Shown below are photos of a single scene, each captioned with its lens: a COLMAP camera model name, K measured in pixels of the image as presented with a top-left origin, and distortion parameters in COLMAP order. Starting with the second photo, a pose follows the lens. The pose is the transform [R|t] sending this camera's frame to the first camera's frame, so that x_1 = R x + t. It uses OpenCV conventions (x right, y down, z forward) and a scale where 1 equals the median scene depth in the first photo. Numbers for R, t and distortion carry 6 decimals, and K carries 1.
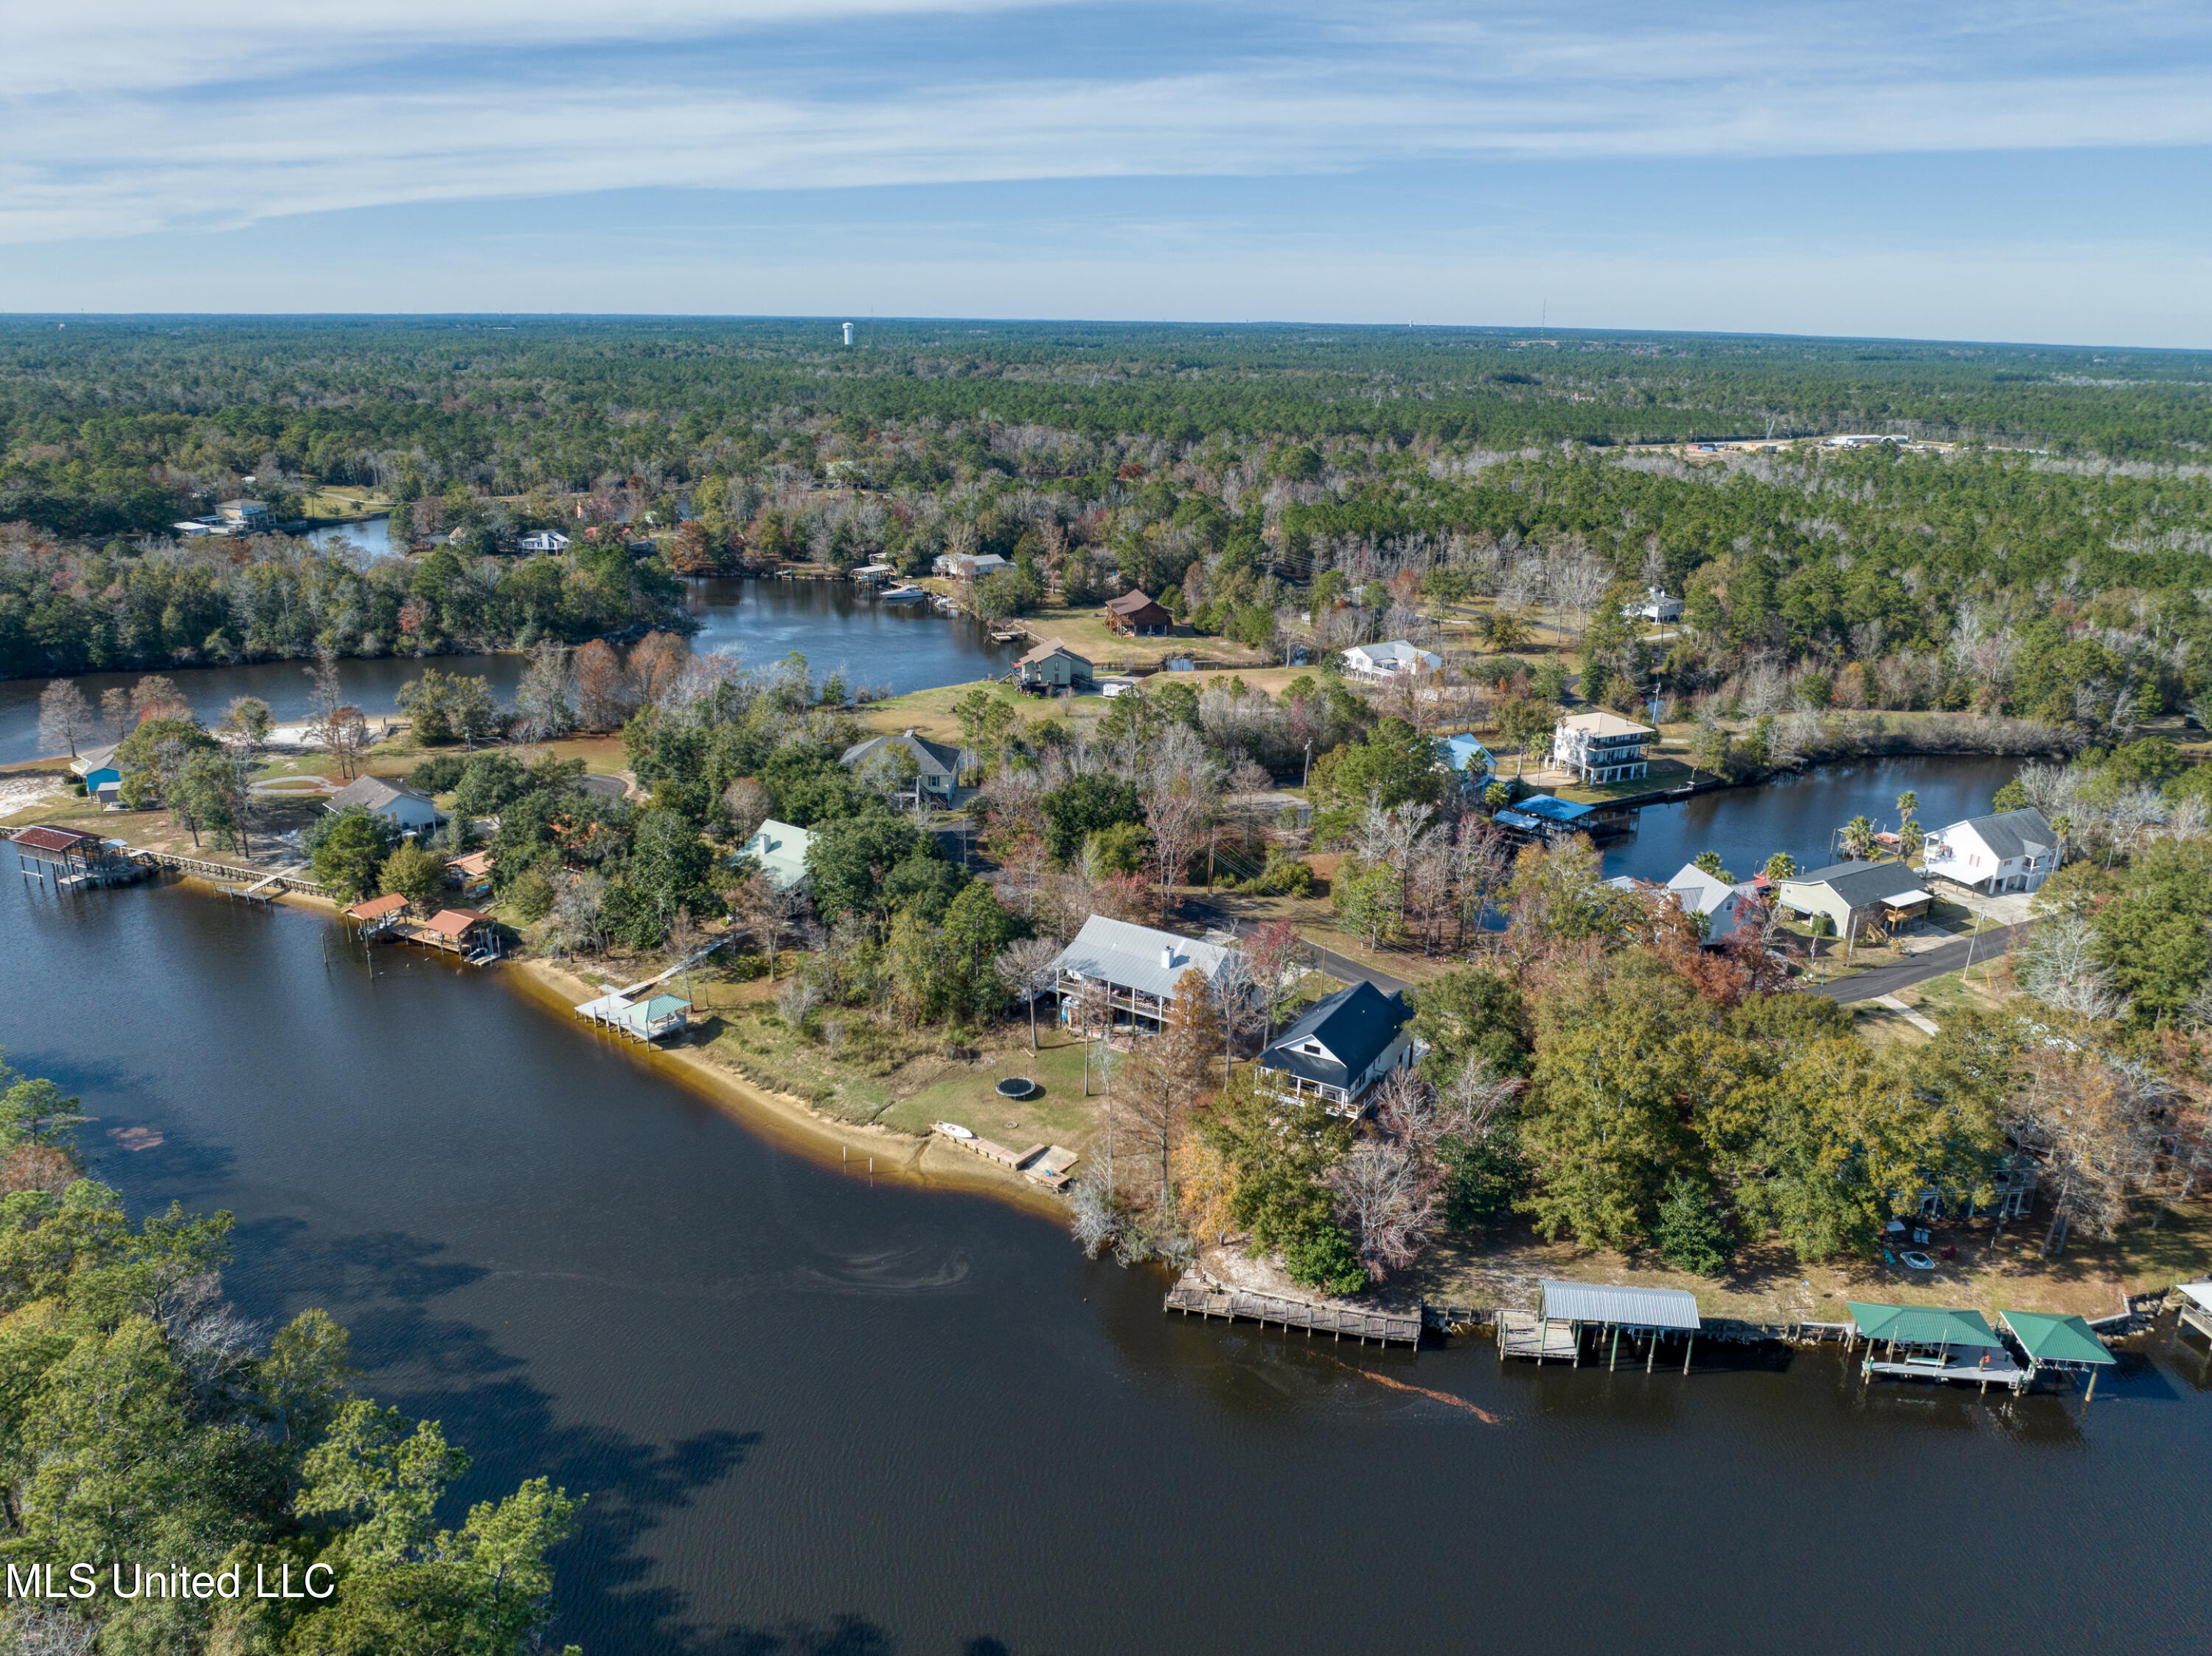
lens RADIAL K [[1551.8, 0, 1104.8], [0, 1551.8, 828.1], [0, 0, 1]] dist [-0.035160, -0.003779]
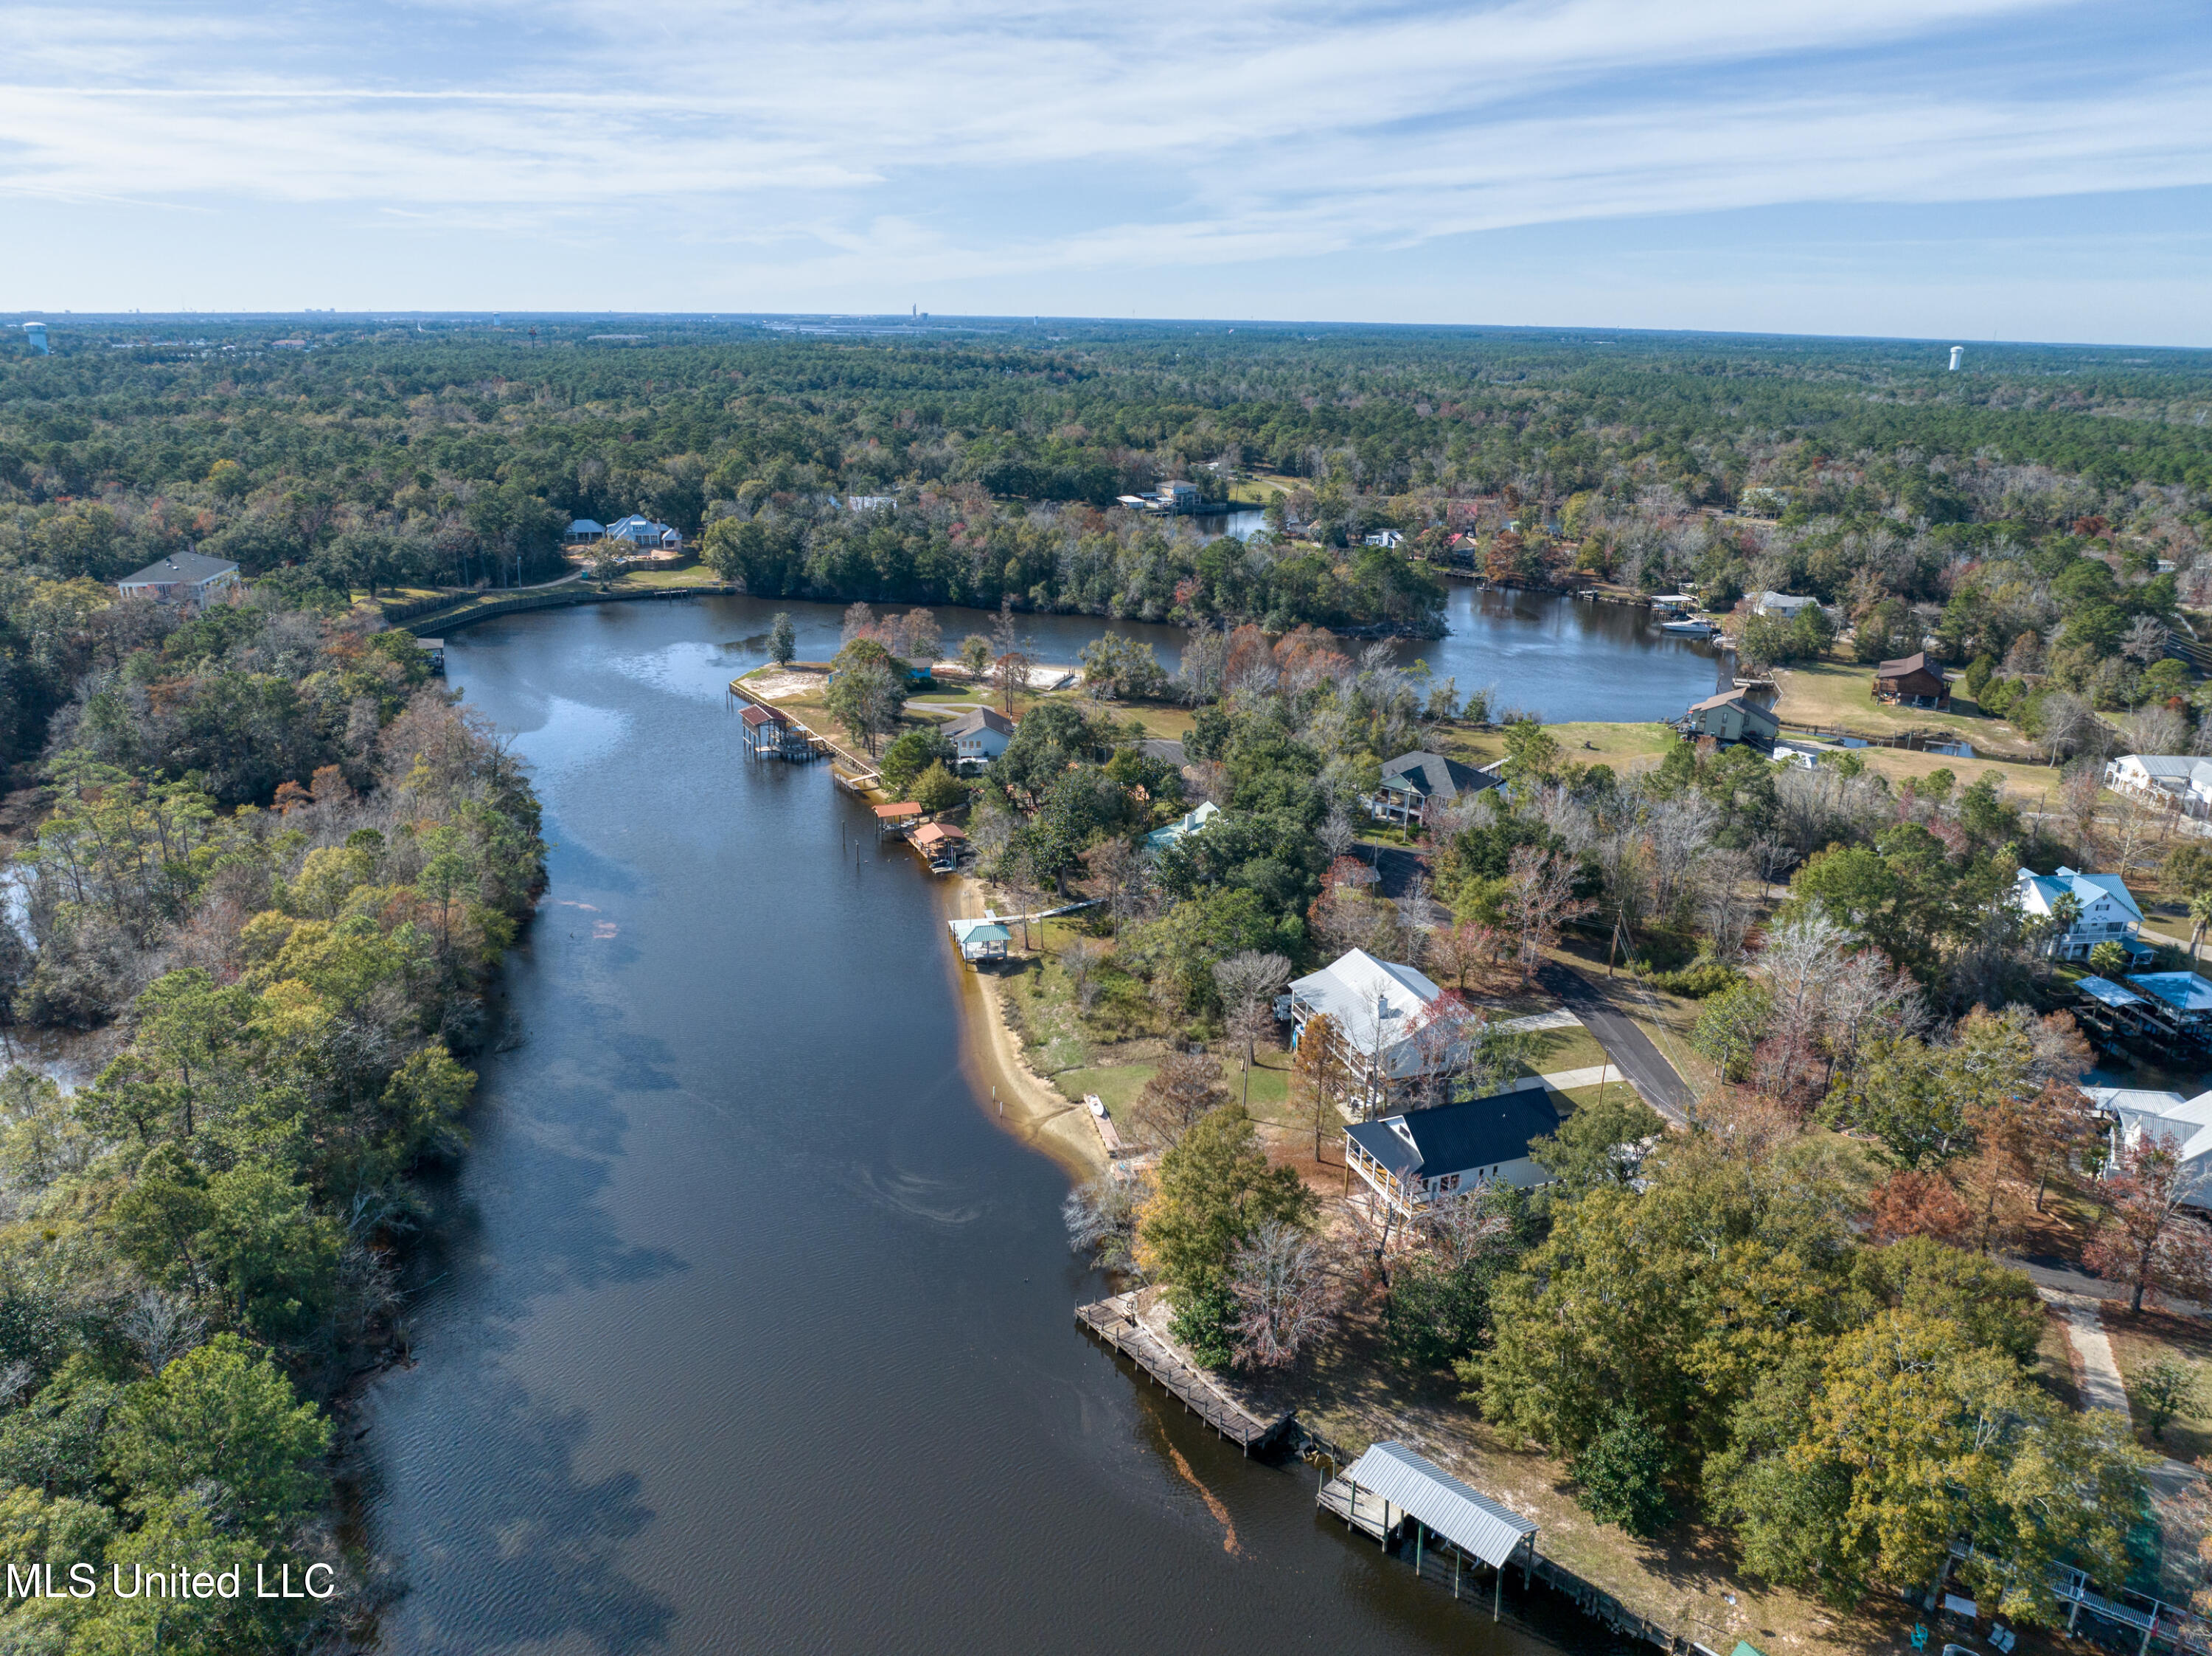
lens RADIAL K [[1551.8, 0, 1112.3], [0, 1551.8, 830.0], [0, 0, 1]] dist [-0.035160, -0.003779]
pose [[0.785822, 0.192959, -0.587580, 0.208325], [-0.197856, 0.978587, 0.056754, -0.019605], [0.585950, 0.071658, 0.807173, 0.068655]]
